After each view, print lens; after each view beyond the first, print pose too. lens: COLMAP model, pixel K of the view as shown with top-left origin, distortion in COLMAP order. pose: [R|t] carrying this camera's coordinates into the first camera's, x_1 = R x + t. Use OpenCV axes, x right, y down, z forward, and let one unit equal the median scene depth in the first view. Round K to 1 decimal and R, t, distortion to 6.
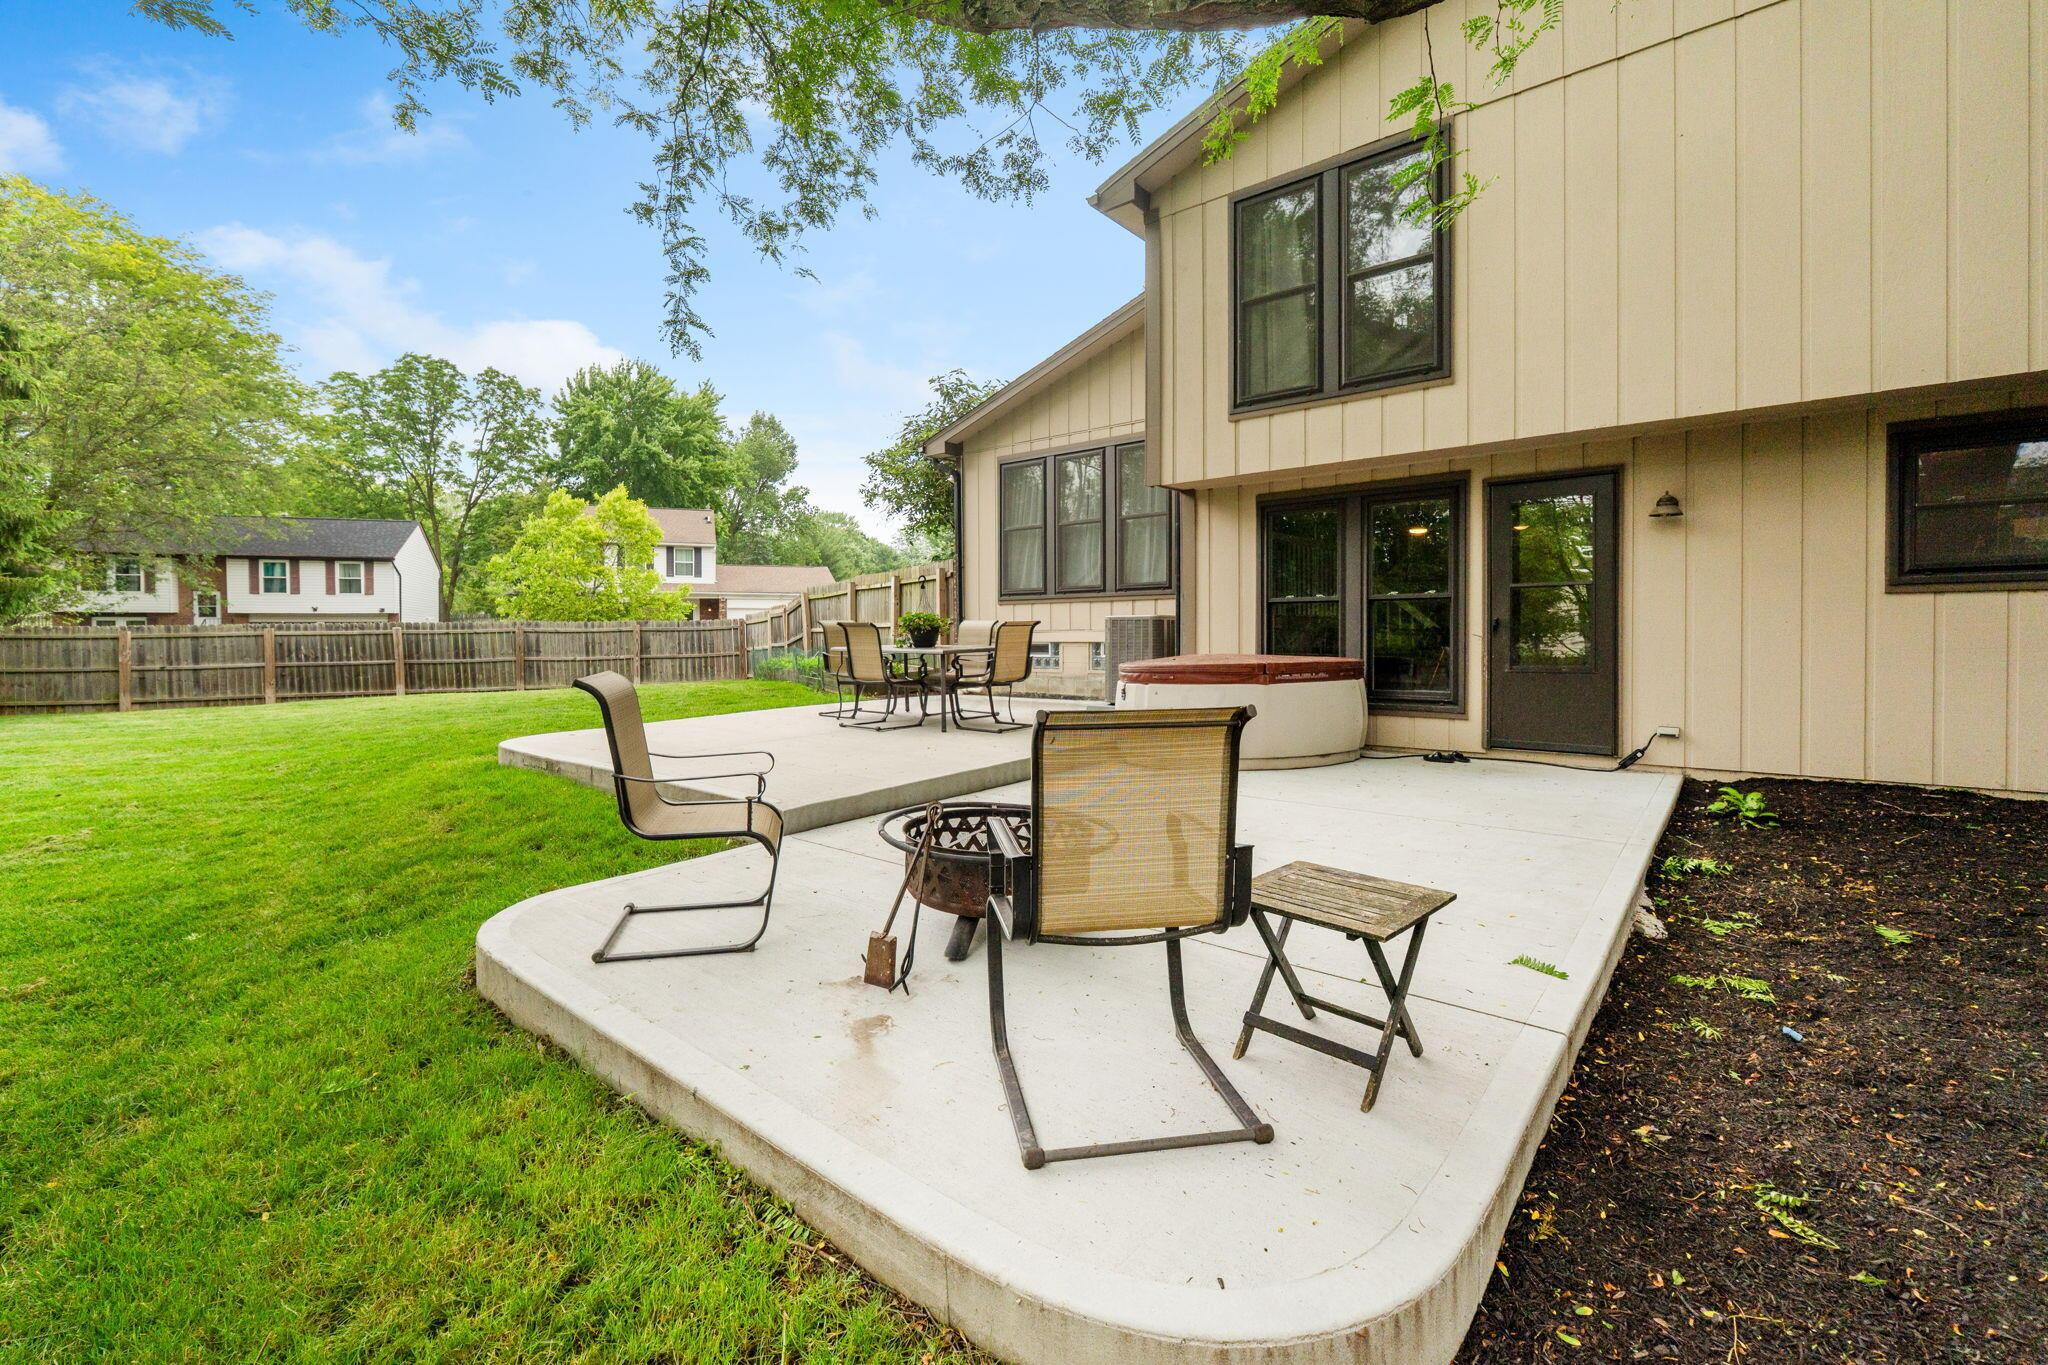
lens RADIAL K [[872.5, 0, 1001.2], [0, 872.5, 665.0], [0, 0, 1]] dist [-0.007614, -0.001055]
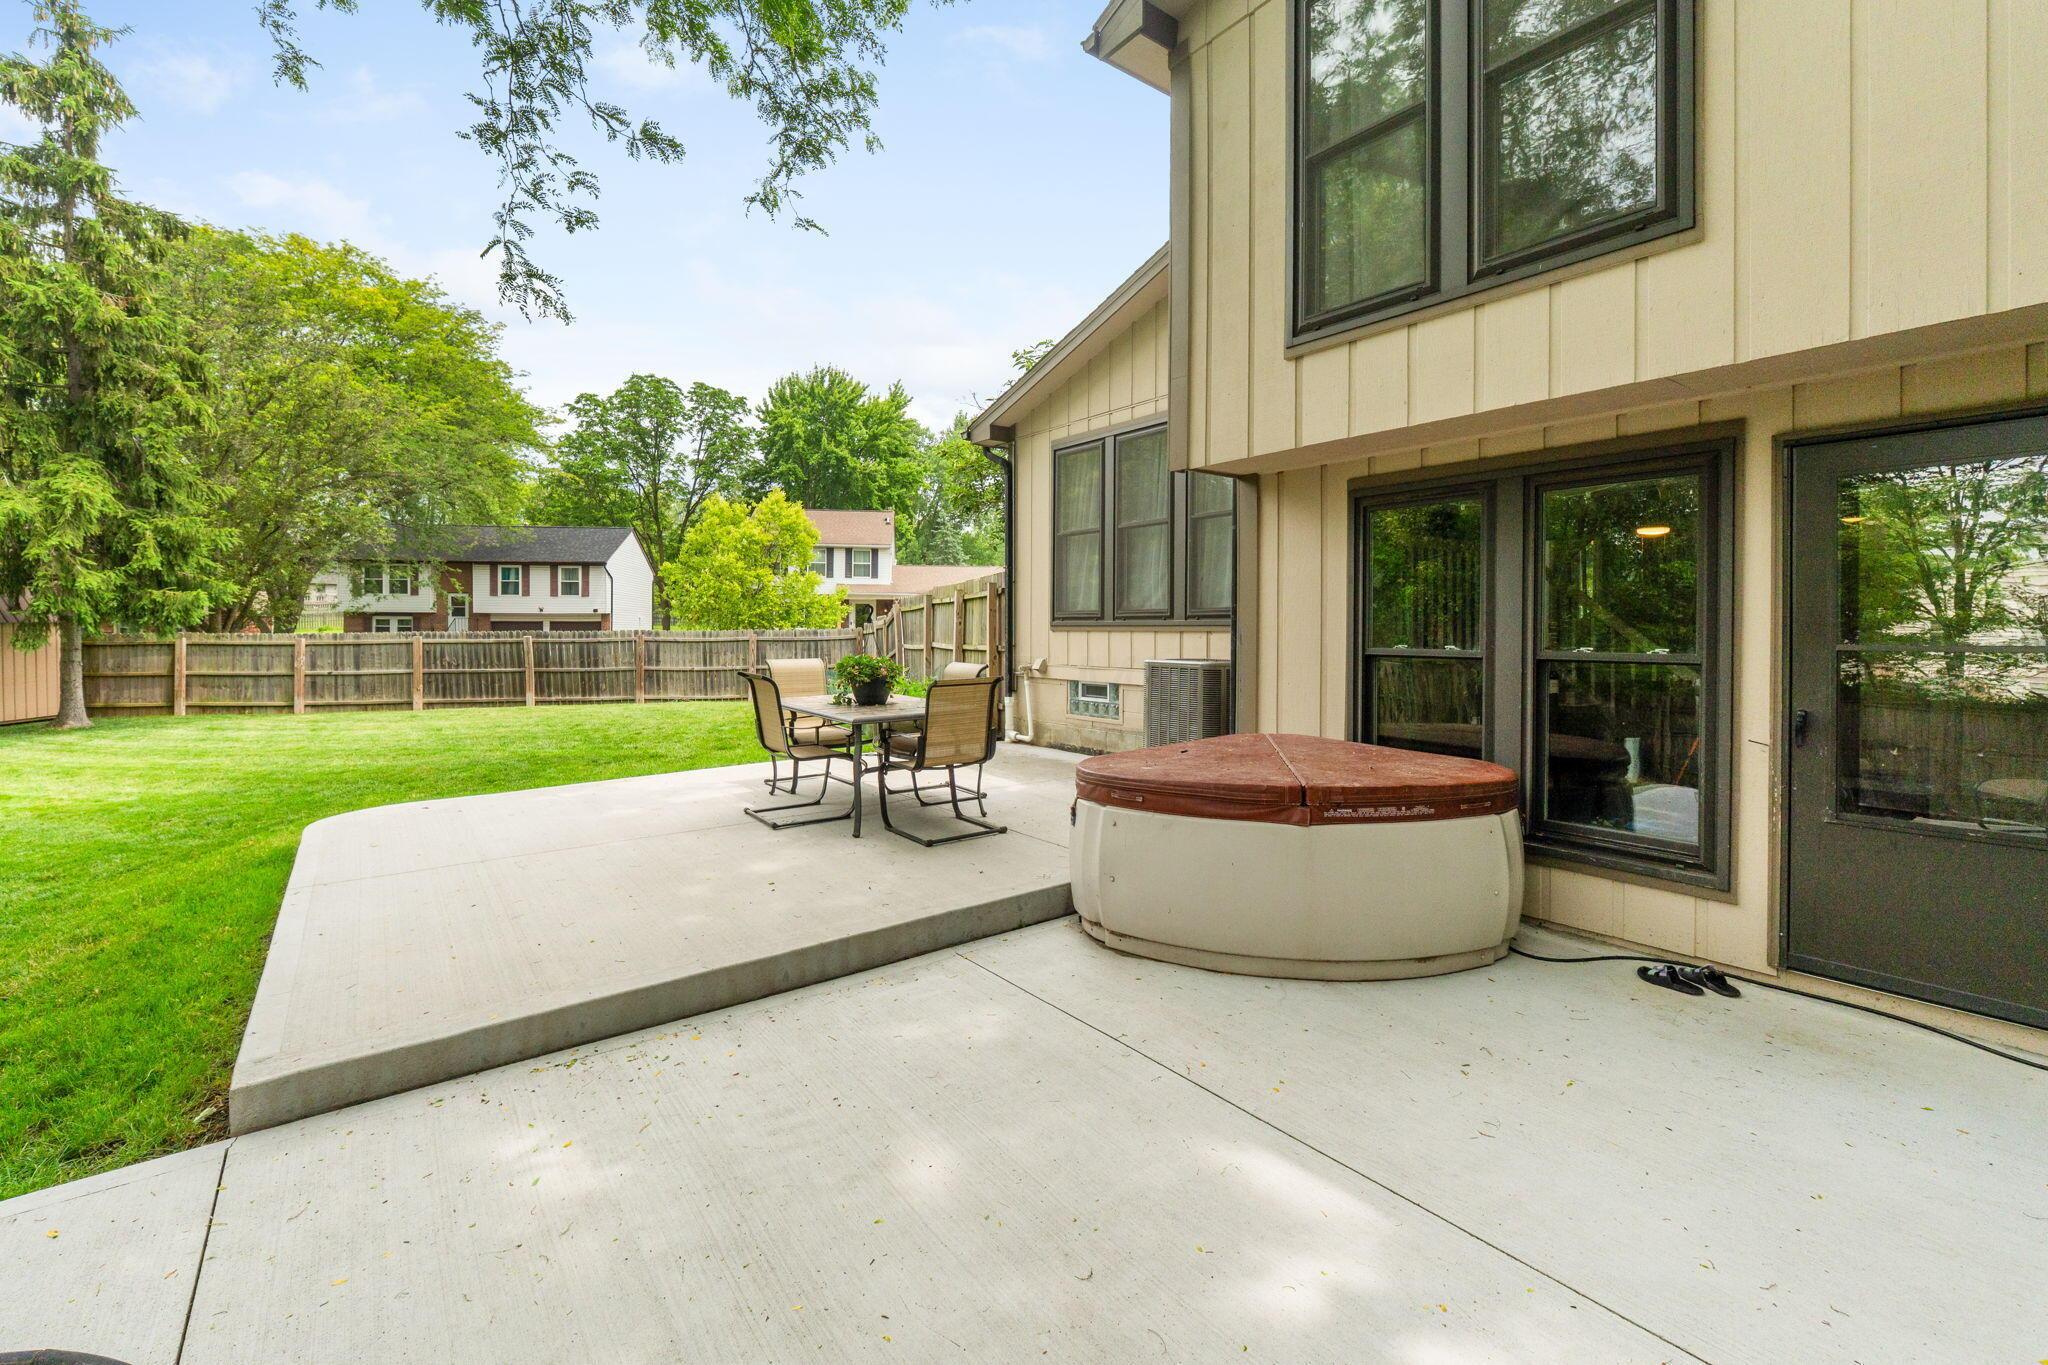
lens RADIAL K [[872.5, 0, 1006.4], [0, 872.5, 645.7], [0, 0, 1]] dist [-0.007614, -0.001055]
pose [[0.973317, 0.012084, -0.229146, 0.132303], [-0.015842, 0.999768, -0.014568, -0.042565], [0.228917, 0.017809, 0.973283, 0.229270]]
